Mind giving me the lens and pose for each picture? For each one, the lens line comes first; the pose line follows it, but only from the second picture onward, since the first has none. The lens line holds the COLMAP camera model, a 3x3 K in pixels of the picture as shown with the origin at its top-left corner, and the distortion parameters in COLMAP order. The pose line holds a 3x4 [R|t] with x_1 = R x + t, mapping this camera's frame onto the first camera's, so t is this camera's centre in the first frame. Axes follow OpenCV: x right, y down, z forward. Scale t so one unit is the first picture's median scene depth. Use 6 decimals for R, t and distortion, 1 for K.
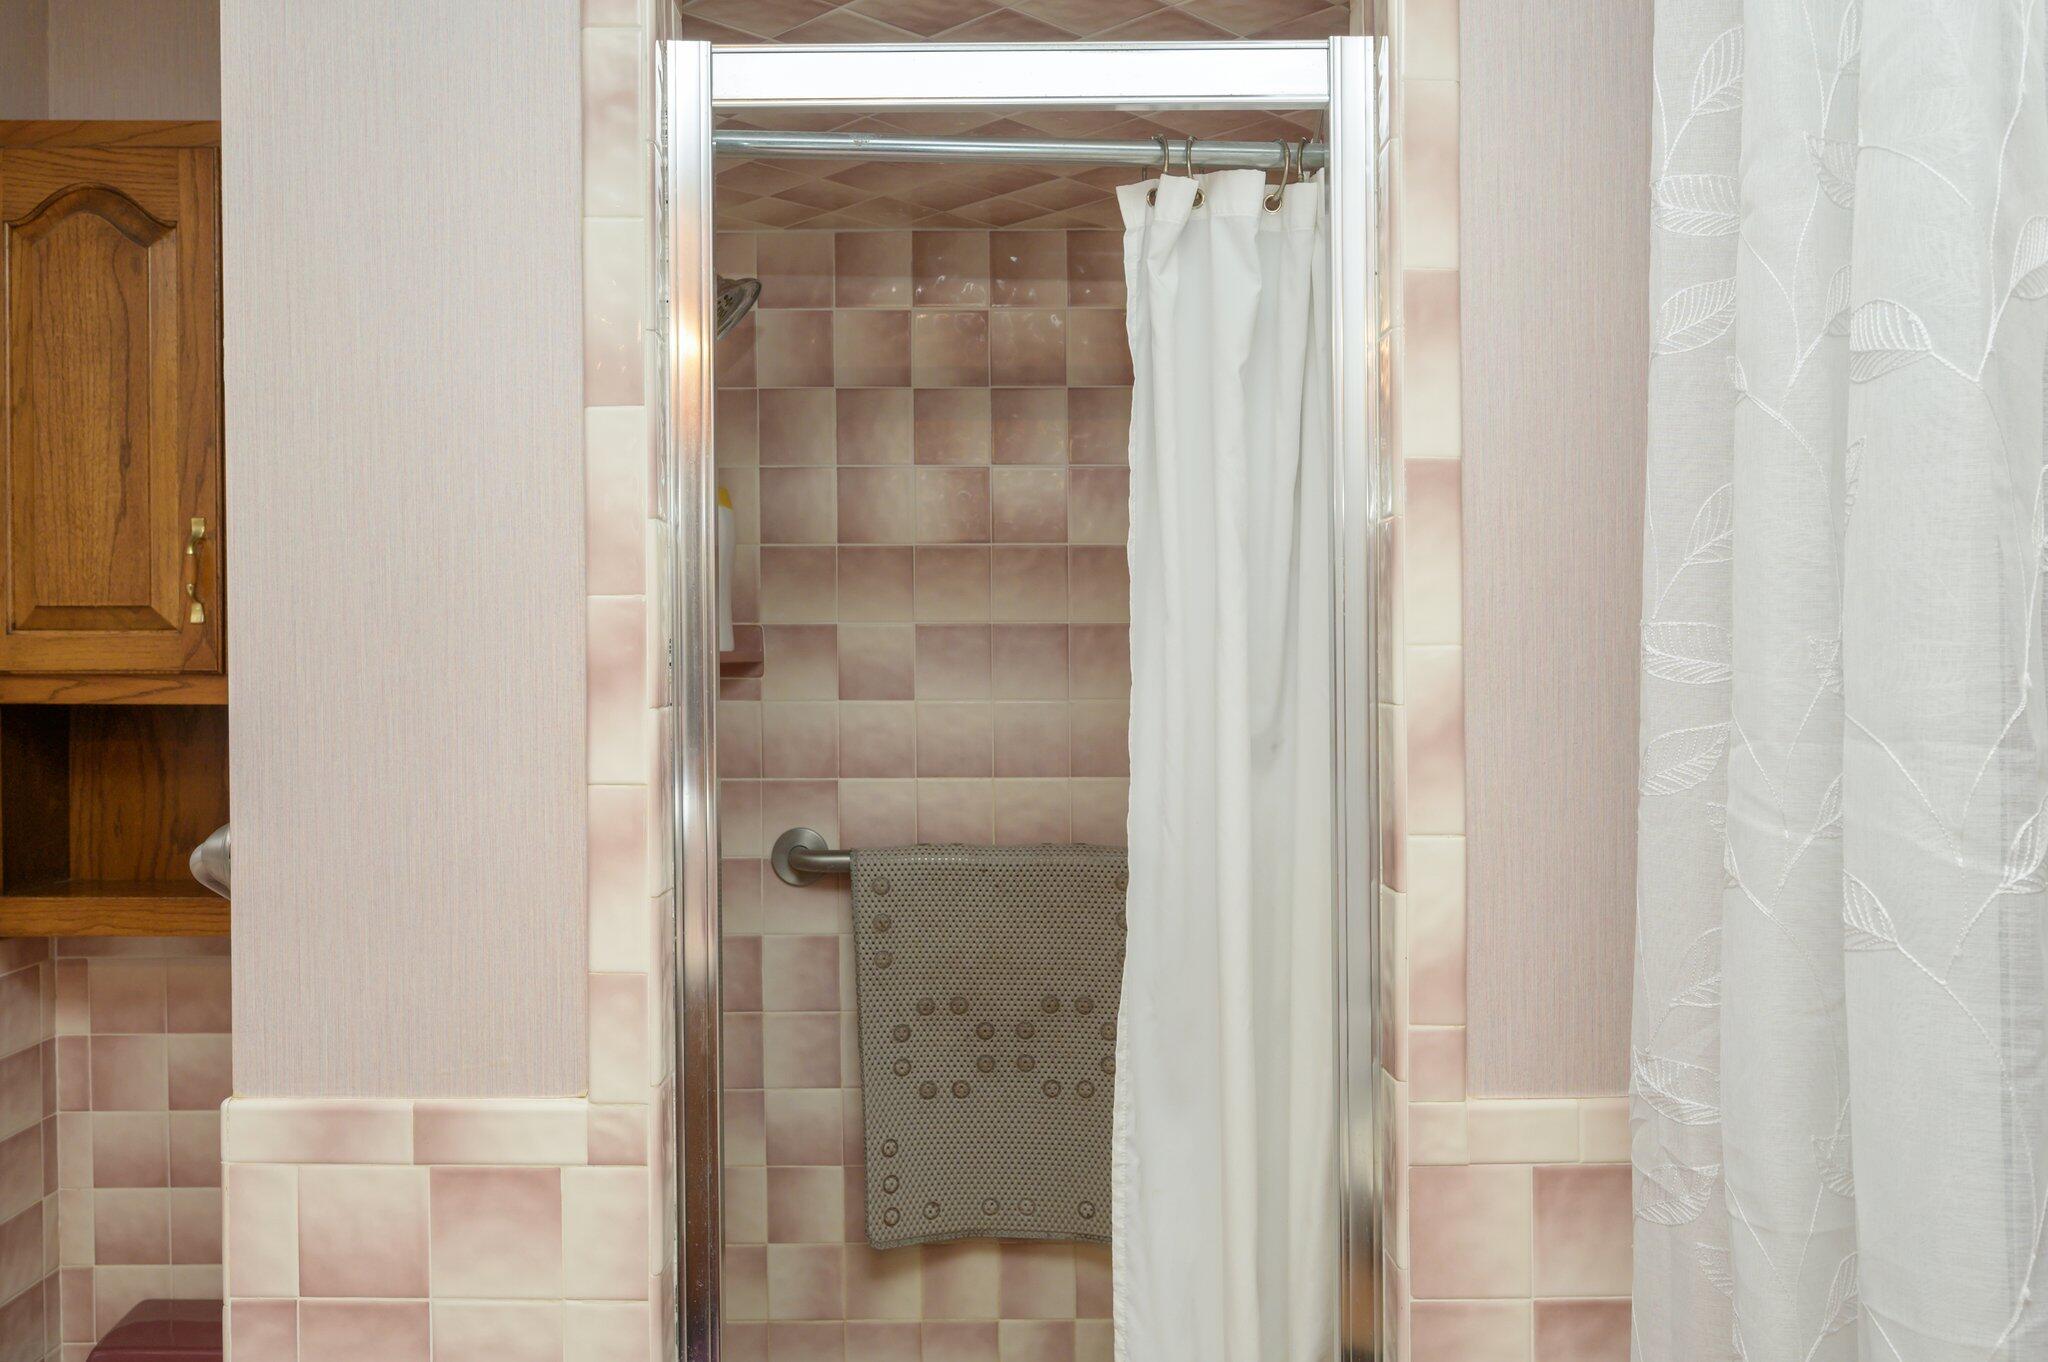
lens RADIAL K [[1587.4, 0, 1023.5], [0, 1587.4, 678.3], [0, 0, 1]] dist [-0.002482, -0.006760]
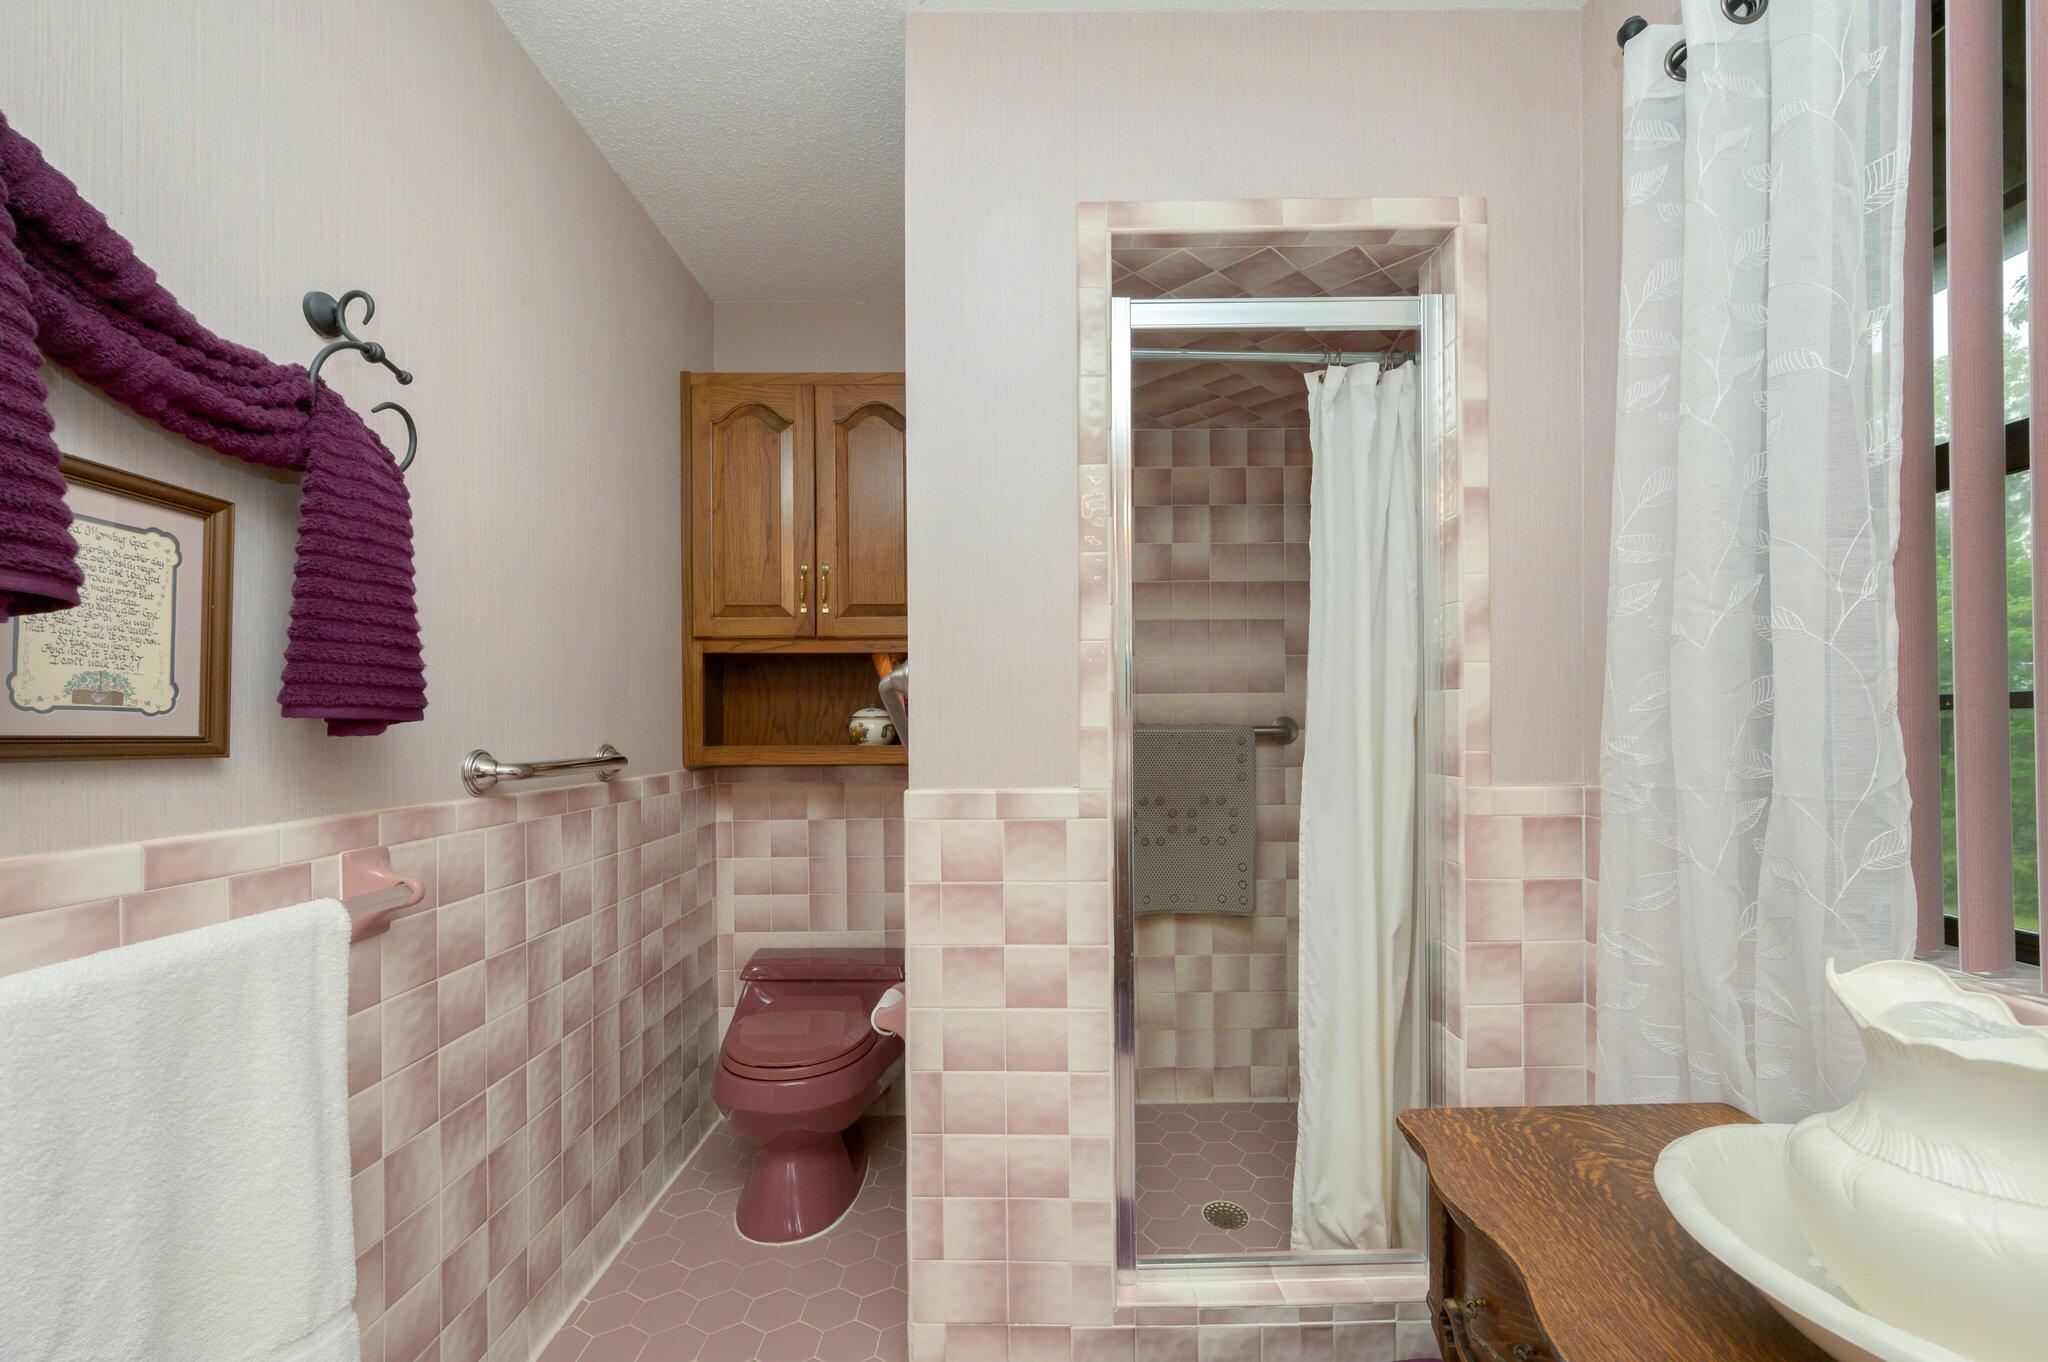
lens RADIAL K [[807.8, 0, 1030.7], [0, 807.8, 732.1], [0, 0, 1]] dist [-0.001234, -0.000248]
pose [[0.999987, -0.000904, -0.004948, -0.308132], [0.000898, 0.999999, -0.001160, 0.175710], [0.004949, 0.001156, 0.999987, -0.088254]]
